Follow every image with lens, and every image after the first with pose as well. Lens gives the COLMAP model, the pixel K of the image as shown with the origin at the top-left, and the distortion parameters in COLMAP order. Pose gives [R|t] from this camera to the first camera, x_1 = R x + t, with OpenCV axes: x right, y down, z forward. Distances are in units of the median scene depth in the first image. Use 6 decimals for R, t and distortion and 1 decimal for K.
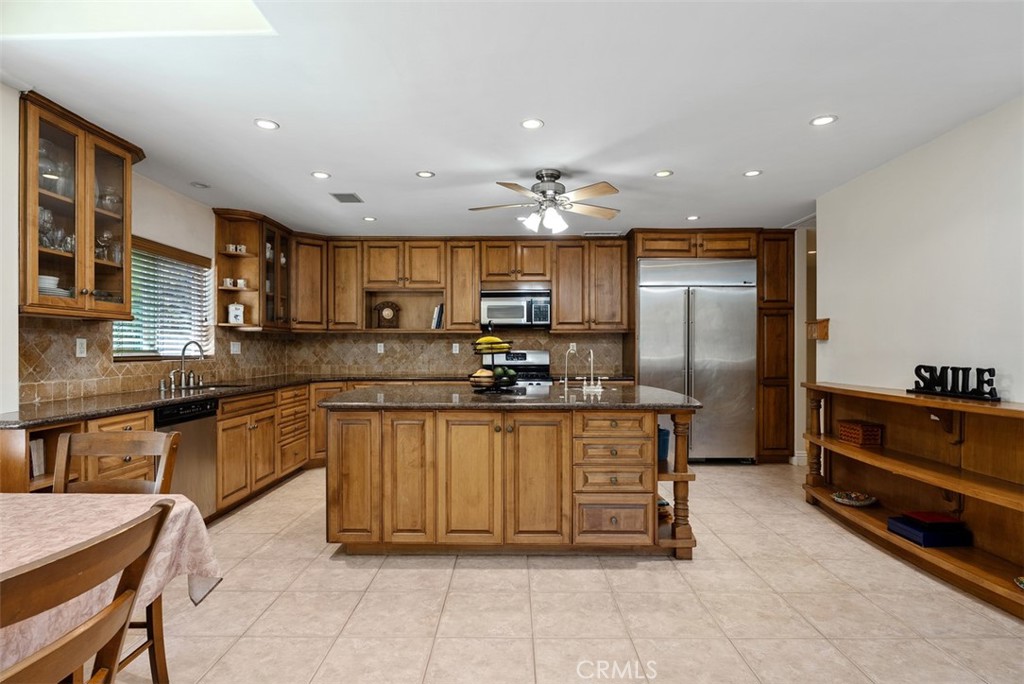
lens RADIAL K [[518.4, 0, 509.2], [0, 518.4, 349.3], [0, 0, 1]] dist [-0.012103, -0.000016]
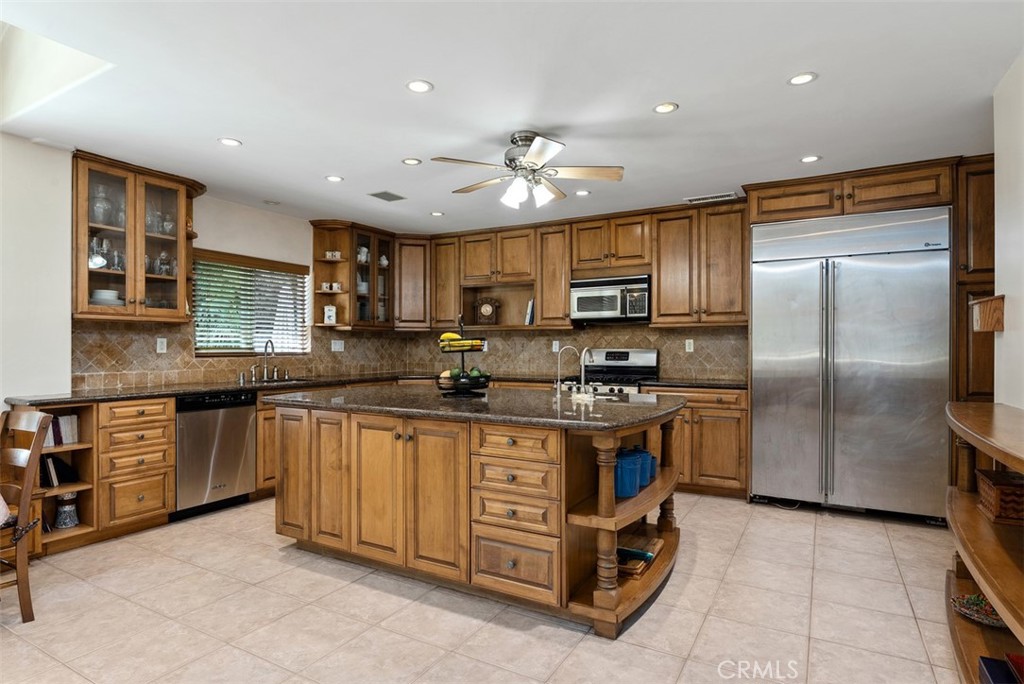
lens RADIAL K [[552.4, 0, 510.7], [0, 552.4, 345.8], [0, 0, 1]] dist [-0.015096, 0.002140]
pose [[0.873809, -0.000522, -0.486269, 0.477434], [-0.001198, 0.999994, -0.003228, 0.000967], [0.486268, 0.003403, 0.873803, 0.207938]]
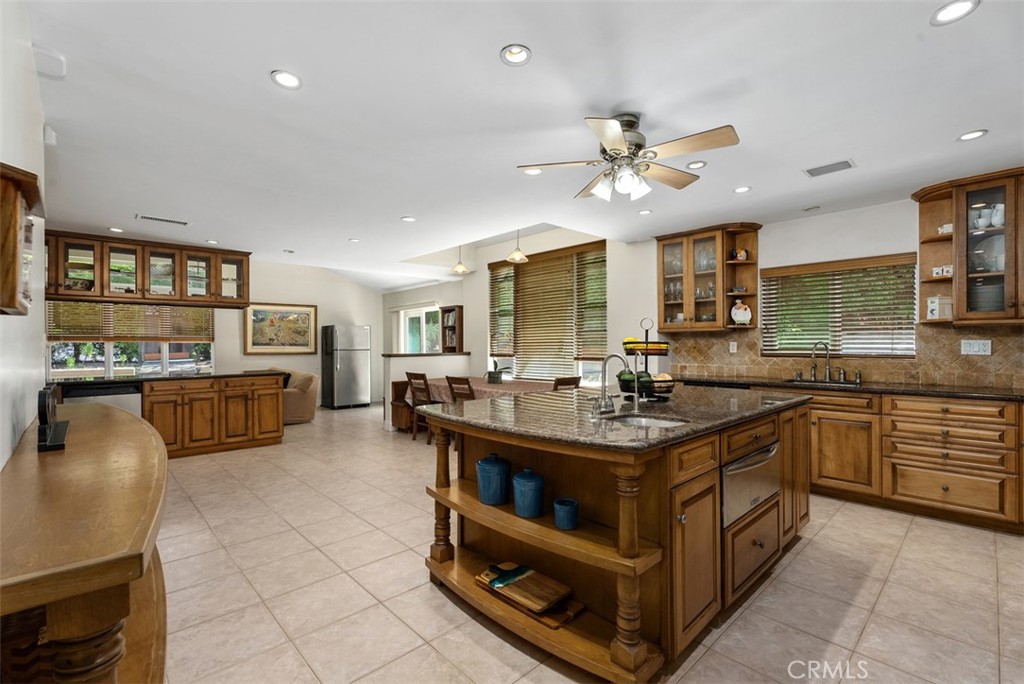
lens RADIAL K [[454.8, 0, 507.6], [0, 454.8, 342.5], [0, 0, 1]] dist [0.004855, 0.000367]
pose [[-0.721976, -0.003181, -0.691911, 0.651139], [0.000603, 0.999986, -0.005227, -0.009312], [0.691918, -0.004191, -0.721964, 1.342040]]
